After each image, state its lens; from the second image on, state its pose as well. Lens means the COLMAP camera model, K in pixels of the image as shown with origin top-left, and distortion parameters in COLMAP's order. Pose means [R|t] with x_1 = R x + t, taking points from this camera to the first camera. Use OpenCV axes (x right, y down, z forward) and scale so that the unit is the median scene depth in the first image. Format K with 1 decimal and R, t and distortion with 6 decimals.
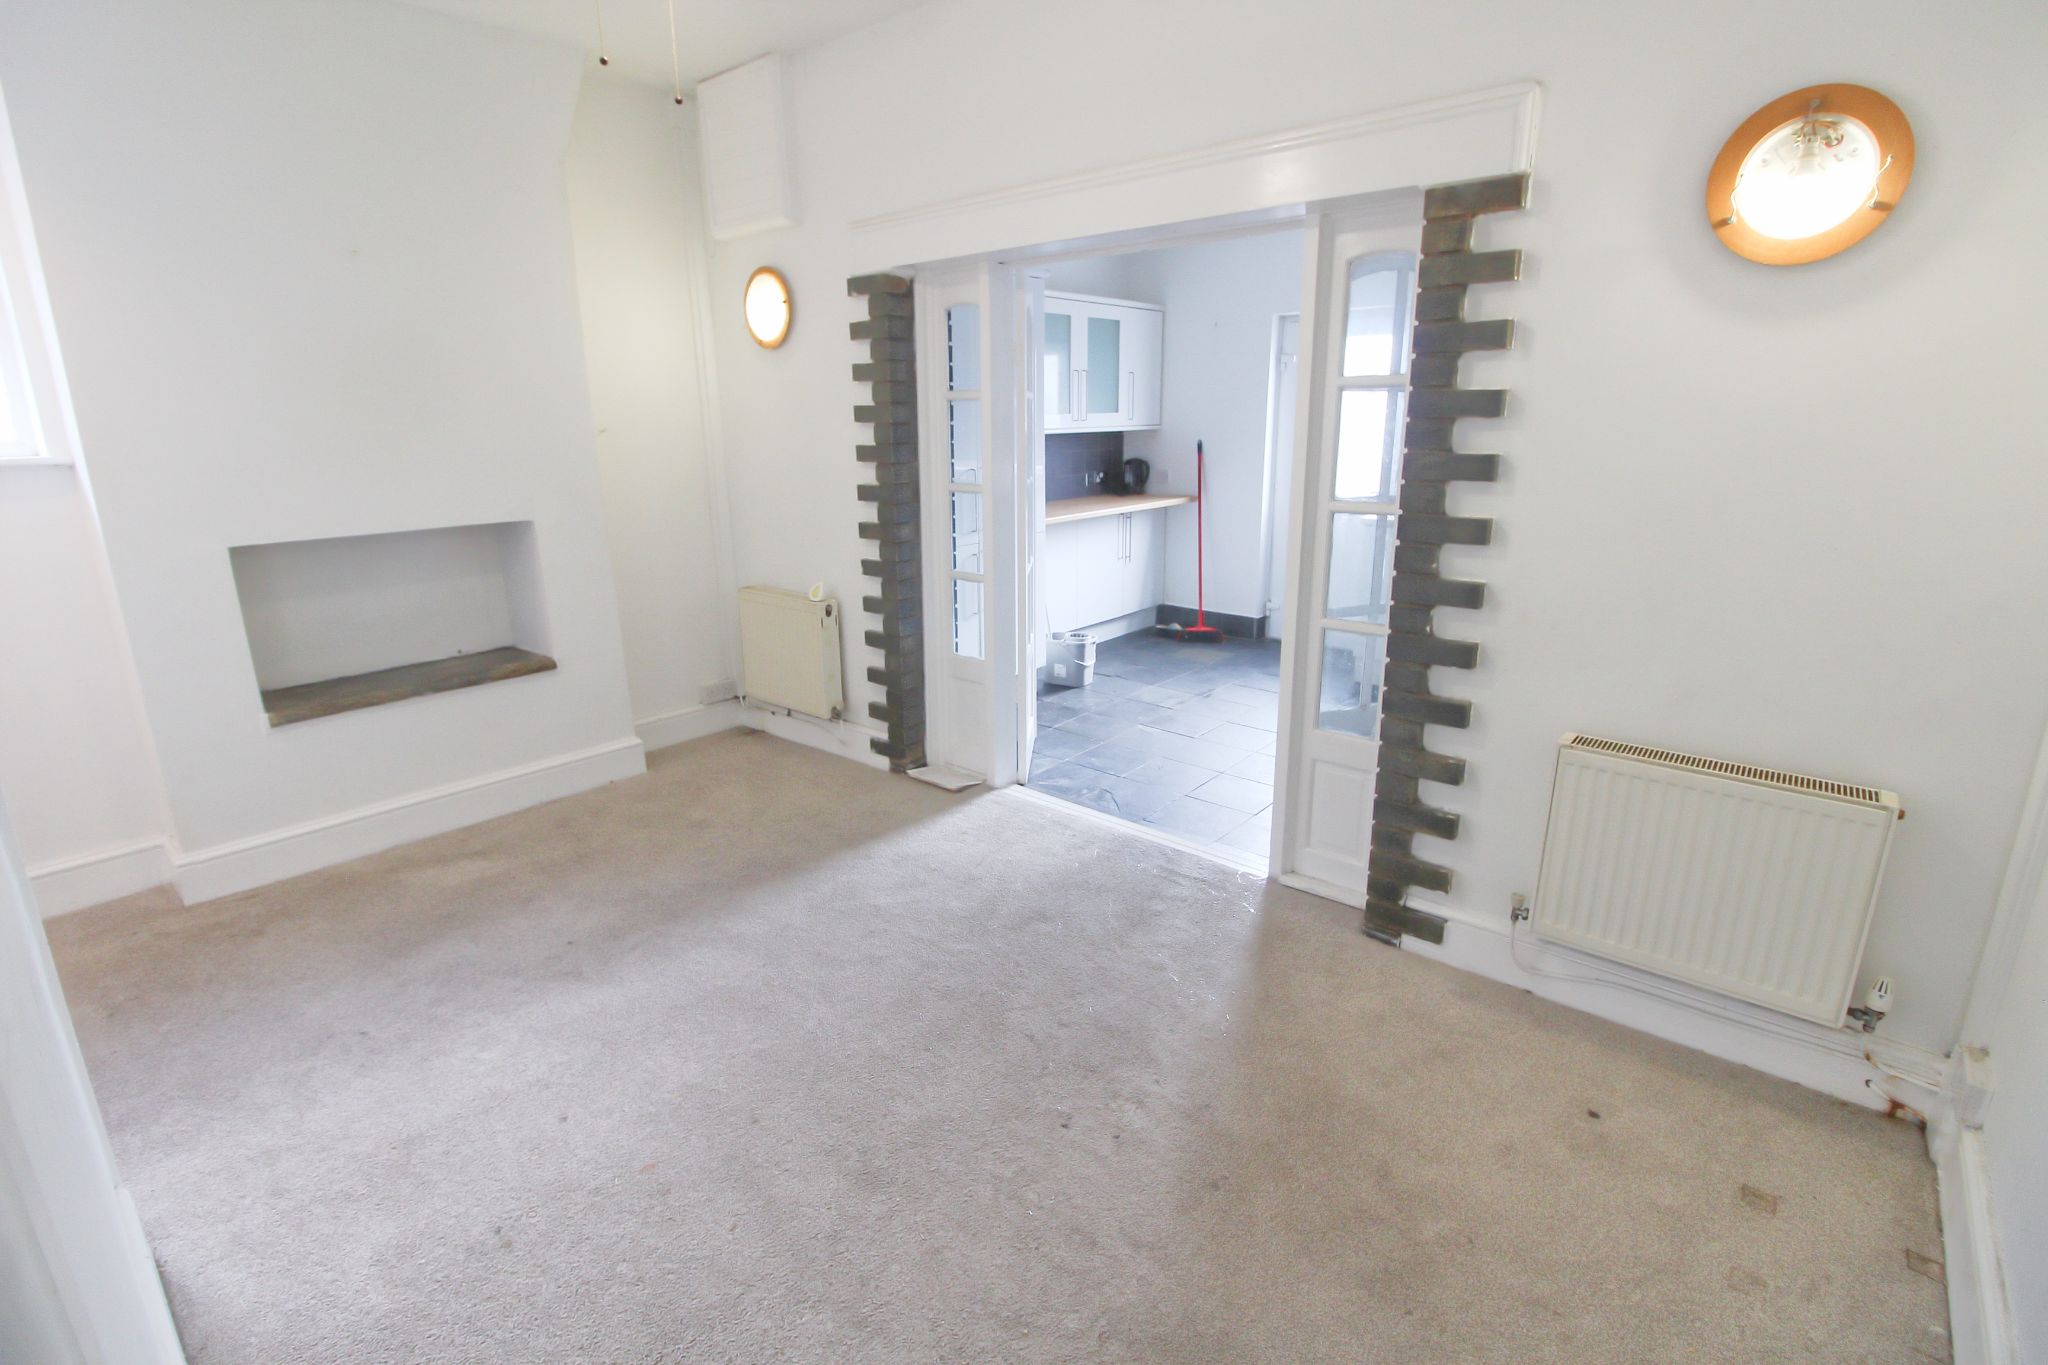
lens RADIAL K [[947.7, 0, 1019.7], [0, 947.7, 668.7], [0, 0, 1]] dist [0.002268, -0.017821]
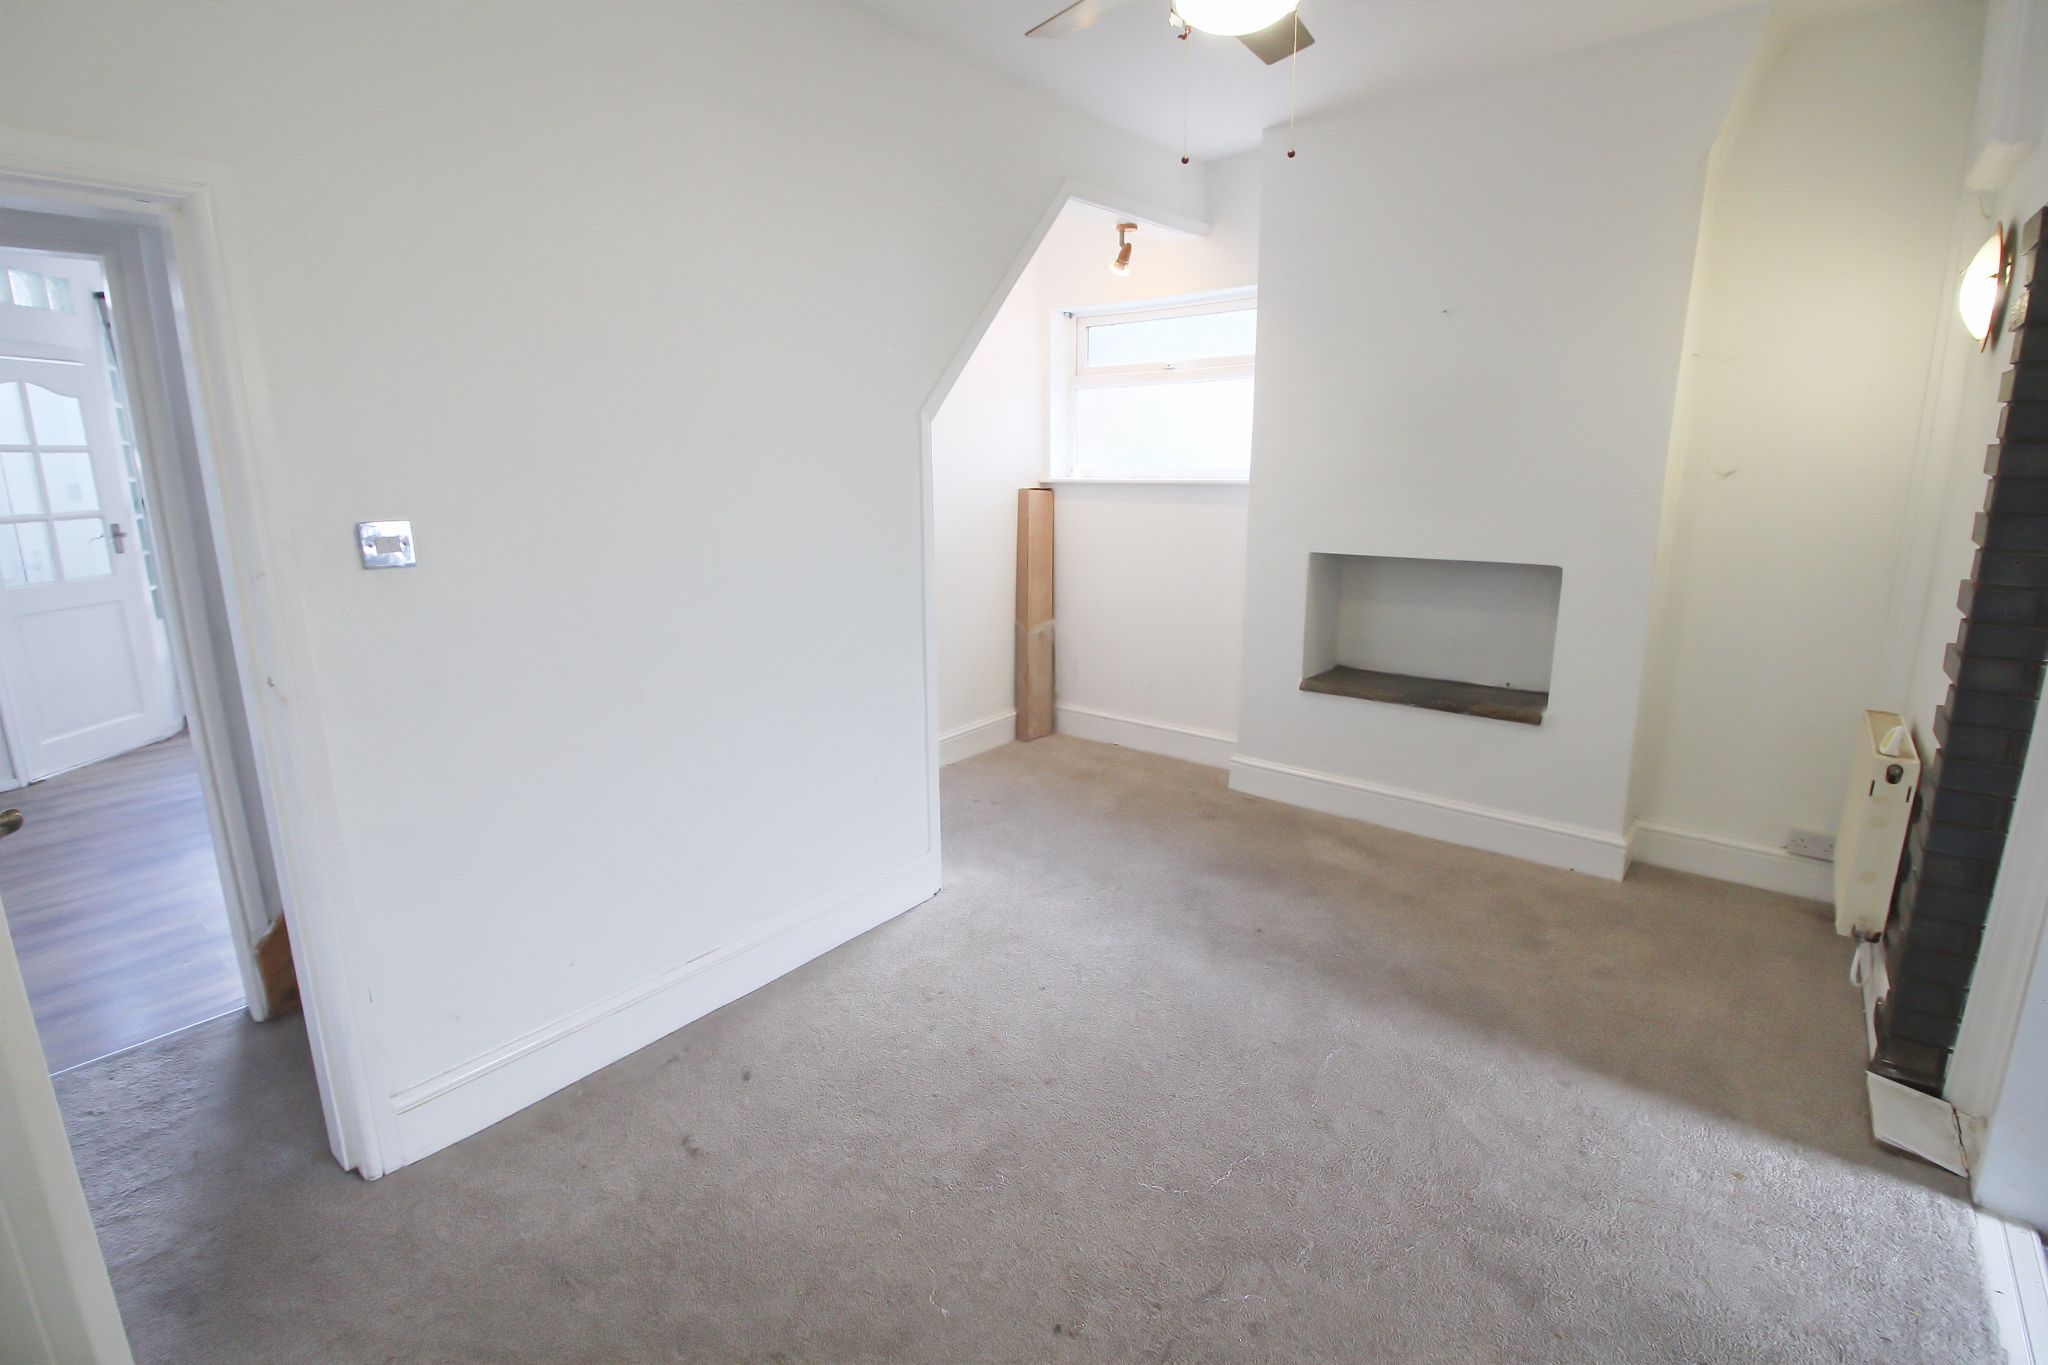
lens RADIAL K [[947.7, 0, 1019.7], [0, 947.7, 668.7], [0, 0, 1]] dist [0.002268, -0.017821]
pose [[0.008622, 0.224858, -0.974353, 0.473682], [-0.244172, 0.945368, 0.216008, -0.152058], [0.969694, 0.236047, 0.063055, 0.512521]]
